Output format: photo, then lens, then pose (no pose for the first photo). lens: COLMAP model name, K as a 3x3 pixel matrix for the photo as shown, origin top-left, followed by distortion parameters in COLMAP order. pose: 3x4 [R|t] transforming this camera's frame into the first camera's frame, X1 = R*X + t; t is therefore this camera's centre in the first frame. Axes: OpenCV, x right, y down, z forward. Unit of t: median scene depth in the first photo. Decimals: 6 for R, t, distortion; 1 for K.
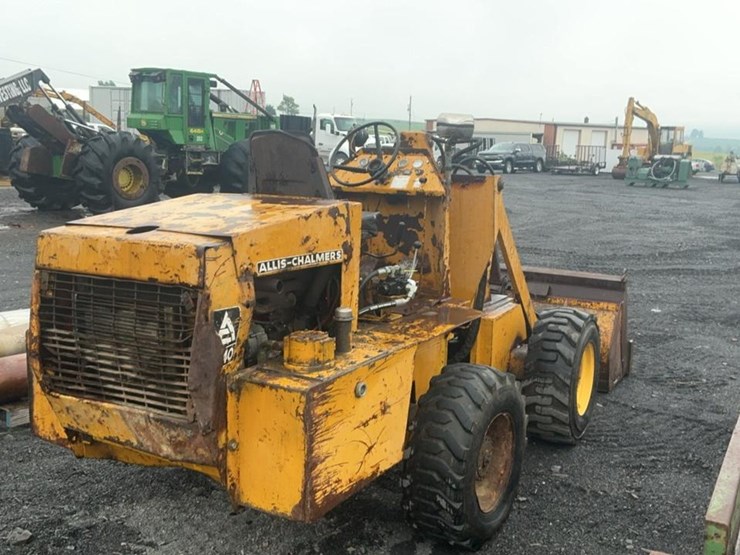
lens RADIAL K [[804.1, 0, 360.4], [0, 804.1, 260.4], [0, 0, 1]] dist [0.075036, 0.000000]
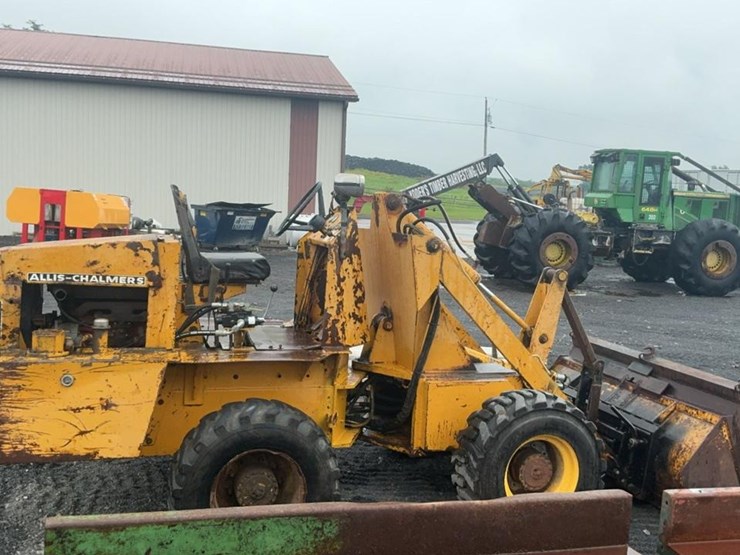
lens RADIAL K [[804.1, 0, 366.5], [0, 804.1, 254.8], [0, 0, 1]] dist [0.075036, 0.000000]
pose [[0.726084, 0.055111, -0.685393, 1.162150], [-0.130753, 0.989662, -0.058938, -0.019783], [0.675059, 0.132411, 0.725784, 0.346611]]
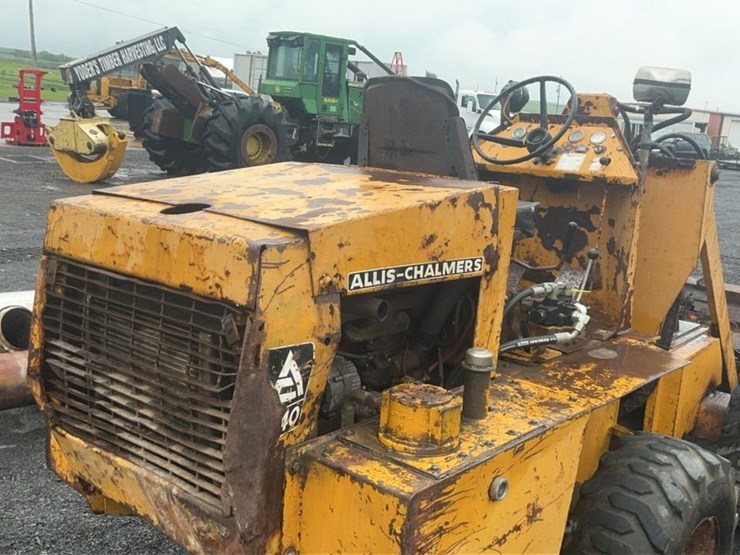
lens RADIAL K [[804.1, 0, 356.9], [0, 804.1, 262.0], [0, 0, 1]] dist [0.075036, 0.000000]
pose [[0.983514, 0.079098, -0.162612, -0.018376], [-0.074637, 0.996652, 0.033372, -0.025590], [0.164708, -0.020685, 0.986126, 0.352777]]
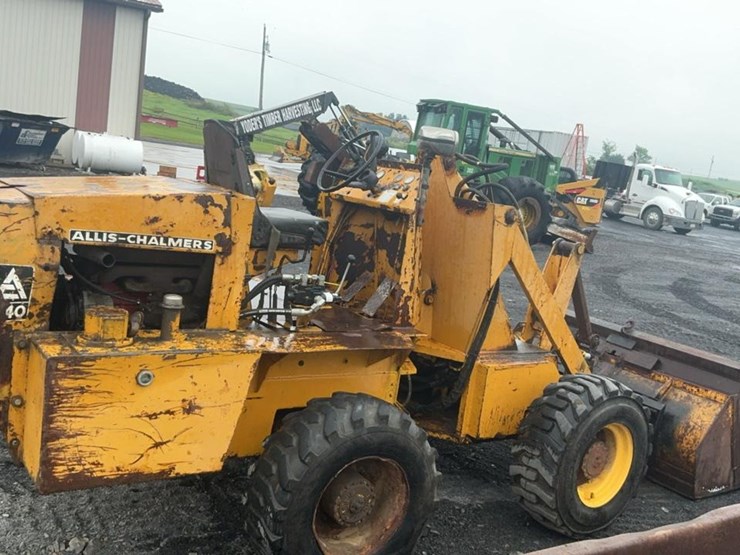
lens RADIAL K [[804.1, 0, 372.2], [0, 804.1, 253.5], [0, 0, 1]] dist [0.075036, 0.000000]
pose [[0.901667, 0.149710, -0.405690, 0.589547], [-0.174687, 0.984306, -0.025015, -0.007676], [0.395578, 0.093424, 0.913669, 0.202667]]
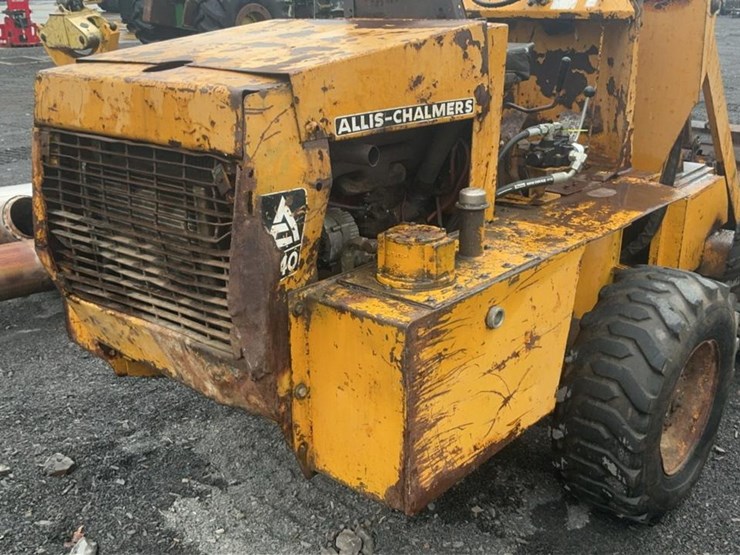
lens RADIAL K [[804.1, 0, 354.7], [0, 804.1, 266.0], [0, 0, 1]] dist [0.075036, 0.000000]
pose [[0.983959, 0.032664, -0.175380, 0.001540], [-0.000758, 0.983851, 0.178988, 0.003779], [0.178394, -0.175984, 0.968094, 0.344852]]
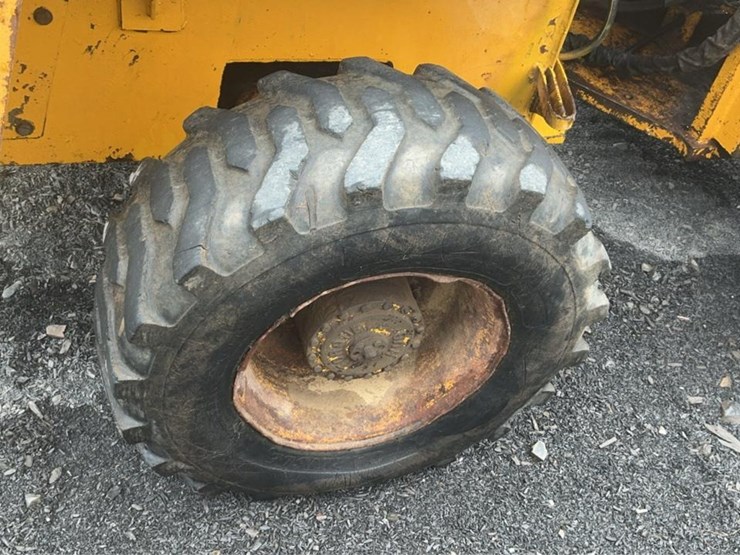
lens RADIAL K [[804.1, 0, 374.1], [0, 804.1, 274.6], [0, 0, 1]] dist [0.075036, 0.000000]
pose [[0.734857, 0.539822, -0.410582, 0.344489], [-0.244027, 0.775286, 0.582566, 0.013183], [0.632800, -0.327910, 0.701455, 0.915844]]
